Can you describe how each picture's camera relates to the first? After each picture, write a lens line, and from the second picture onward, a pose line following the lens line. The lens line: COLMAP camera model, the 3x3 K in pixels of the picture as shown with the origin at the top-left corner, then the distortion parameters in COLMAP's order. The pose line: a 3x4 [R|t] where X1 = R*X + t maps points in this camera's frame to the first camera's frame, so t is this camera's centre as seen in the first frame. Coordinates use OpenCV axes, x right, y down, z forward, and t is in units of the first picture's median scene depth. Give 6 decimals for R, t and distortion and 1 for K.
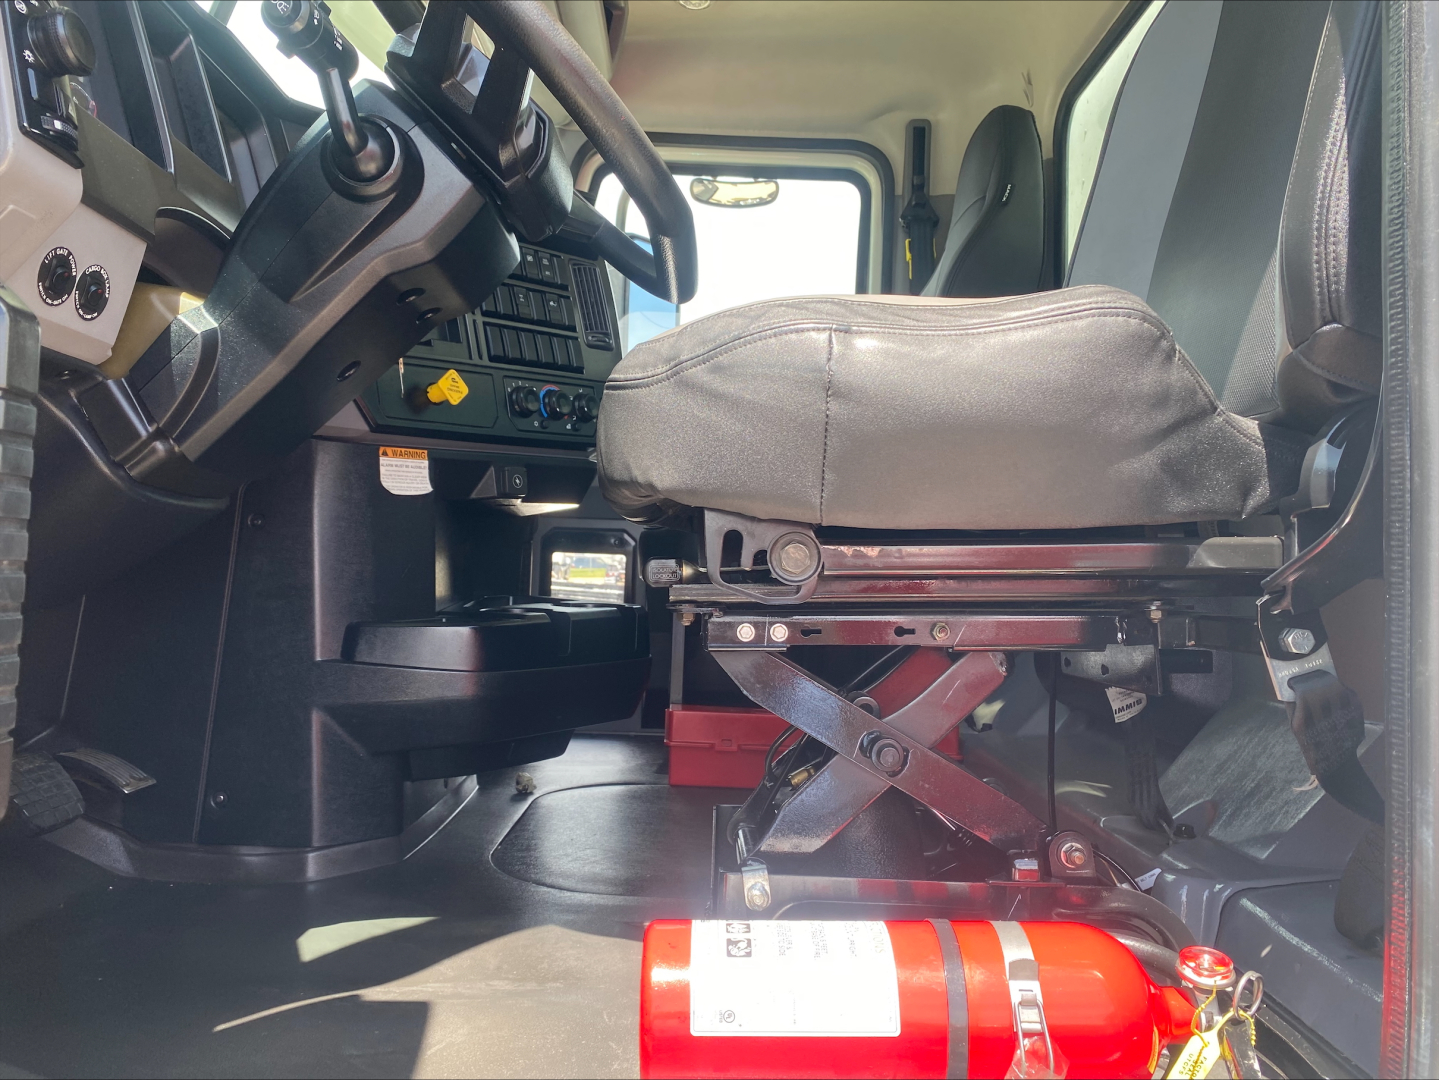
lens RADIAL K [[1084.6, 0, 700.3], [0, 1084.6, 543.8], [0, 0, 1]] dist [0.049928, -0.068419]
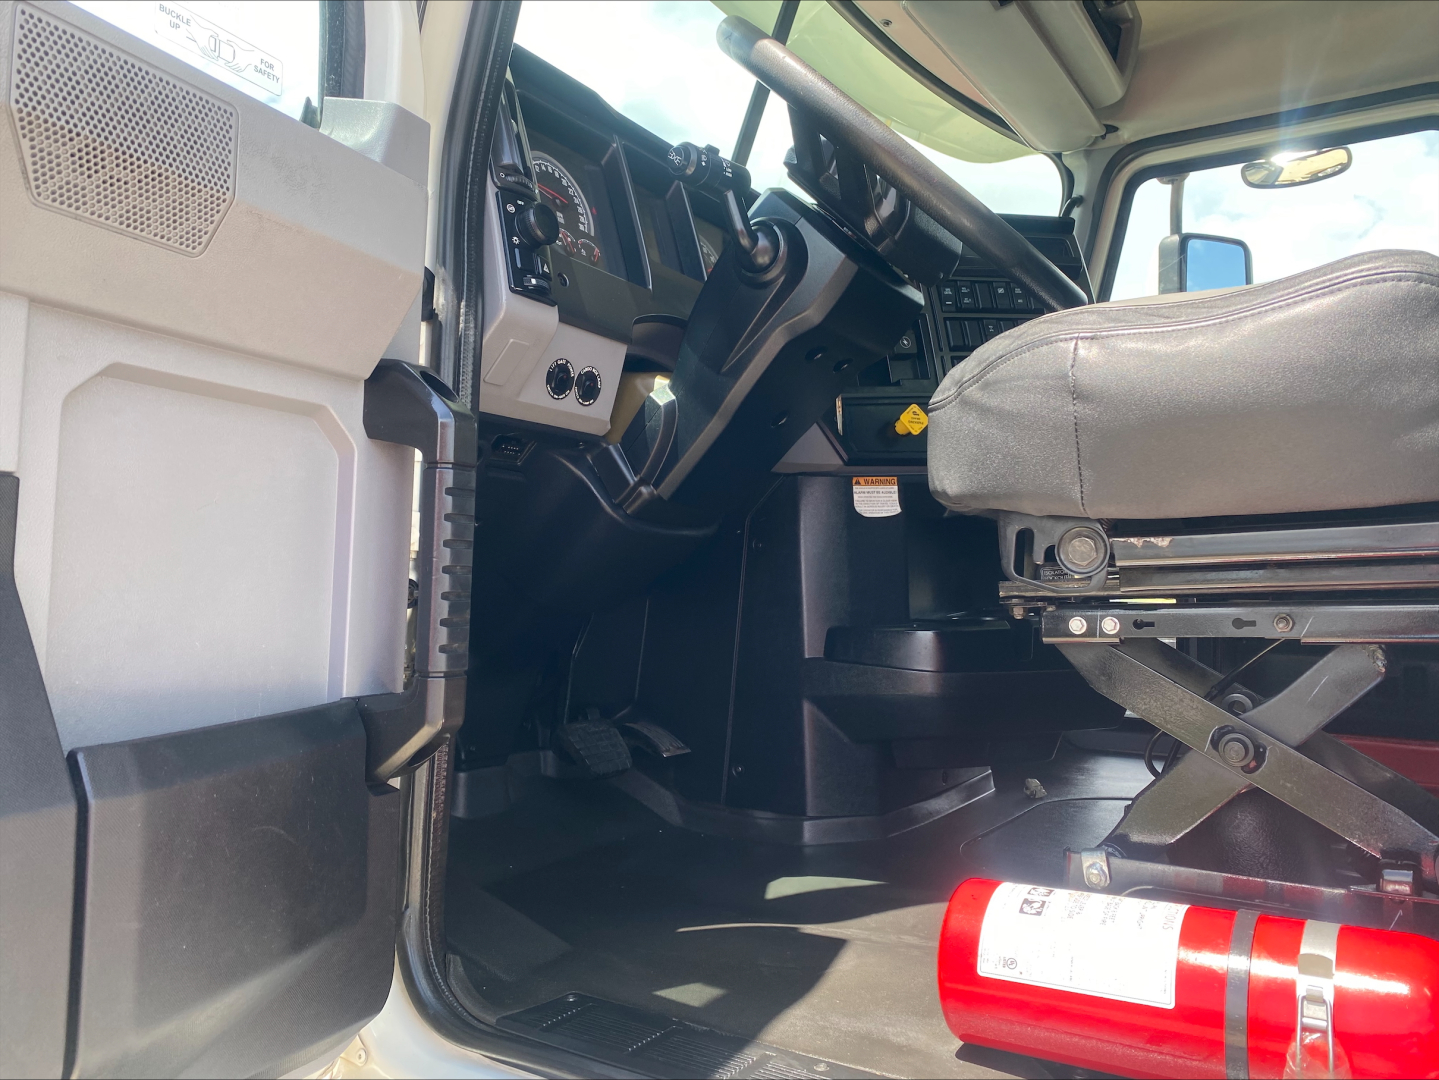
lens RADIAL K [[1089.5, 0, 715.1], [0, 1089.5, 531.9], [0, 0, 1]] dist [0.026284, -0.020155]
pose [[0.839712, -0.051275, -0.540605, 0.316700], [0.030857, 0.998429, -0.046768, 0.028883], [0.542154, 0.022590, 0.839976, -0.088927]]
